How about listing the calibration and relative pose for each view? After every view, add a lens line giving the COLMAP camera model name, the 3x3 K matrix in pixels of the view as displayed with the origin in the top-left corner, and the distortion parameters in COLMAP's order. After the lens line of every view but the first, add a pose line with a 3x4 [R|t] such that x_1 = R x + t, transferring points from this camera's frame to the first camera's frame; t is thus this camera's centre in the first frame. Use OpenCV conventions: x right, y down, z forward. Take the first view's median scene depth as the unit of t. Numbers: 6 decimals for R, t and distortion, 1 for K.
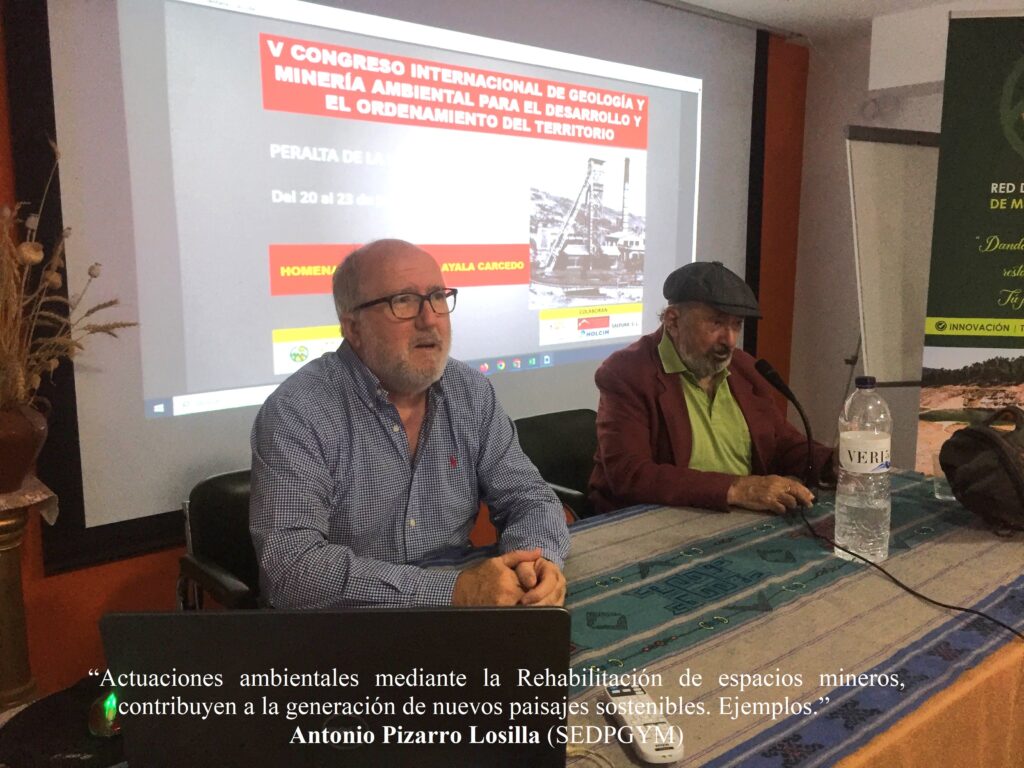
lens RADIAL K [[847.7, 0, 510.6], [0, 847.7, 393.6], [0, 0, 1]] dist [0.007752, -0.040152]
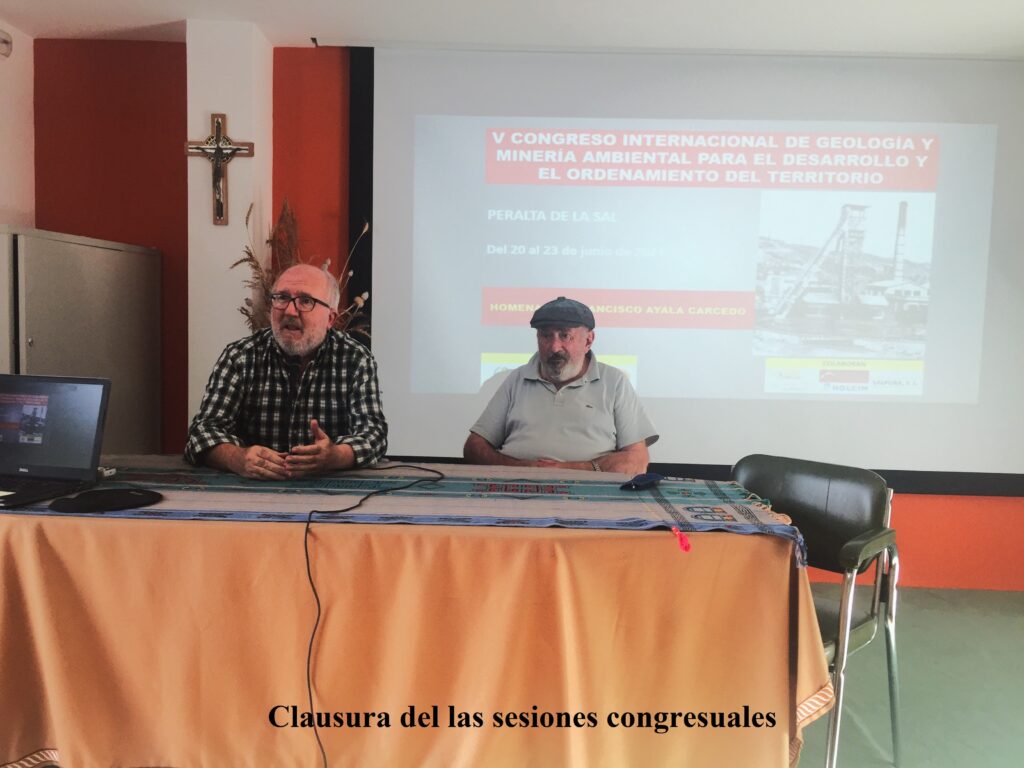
lens RADIAL K [[847.7, 0, 508.5], [0, 847.7, 377.0], [0, 0, 1]] dist [0.007752, -0.040152]
pose [[0.746655, 0.067232, -0.661805, 0.482432], [-0.134725, 0.989545, -0.051471, 0.016961], [0.651426, 0.127593, 0.747907, 0.064844]]
